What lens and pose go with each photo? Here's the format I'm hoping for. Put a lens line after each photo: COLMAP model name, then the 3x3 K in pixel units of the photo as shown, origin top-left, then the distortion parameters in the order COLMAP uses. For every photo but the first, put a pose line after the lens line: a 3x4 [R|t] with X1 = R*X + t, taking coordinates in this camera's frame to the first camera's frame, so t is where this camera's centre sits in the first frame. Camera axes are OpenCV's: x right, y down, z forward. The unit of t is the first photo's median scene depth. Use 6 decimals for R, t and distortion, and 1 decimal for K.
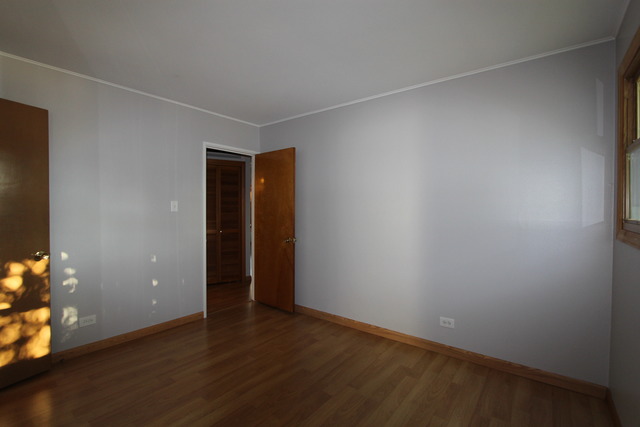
lens RADIAL K [[294.7, 0, 320.0], [0, 294.7, 213.5], [0, 0, 1]] dist [-0.010405, 0.000179]
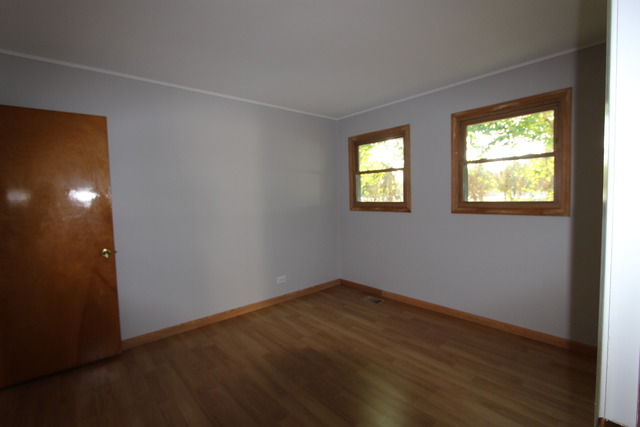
lens RADIAL K [[294.7, 0, 320.0], [0, 294.7, 213.5], [0, 0, 1]] dist [-0.010405, 0.000179]
pose [[0.180081, -0.065398, 0.981475, -0.920124], [0.035501, 0.997570, 0.059956, -0.032530], [-0.983011, 0.024046, 0.181965, 0.538990]]
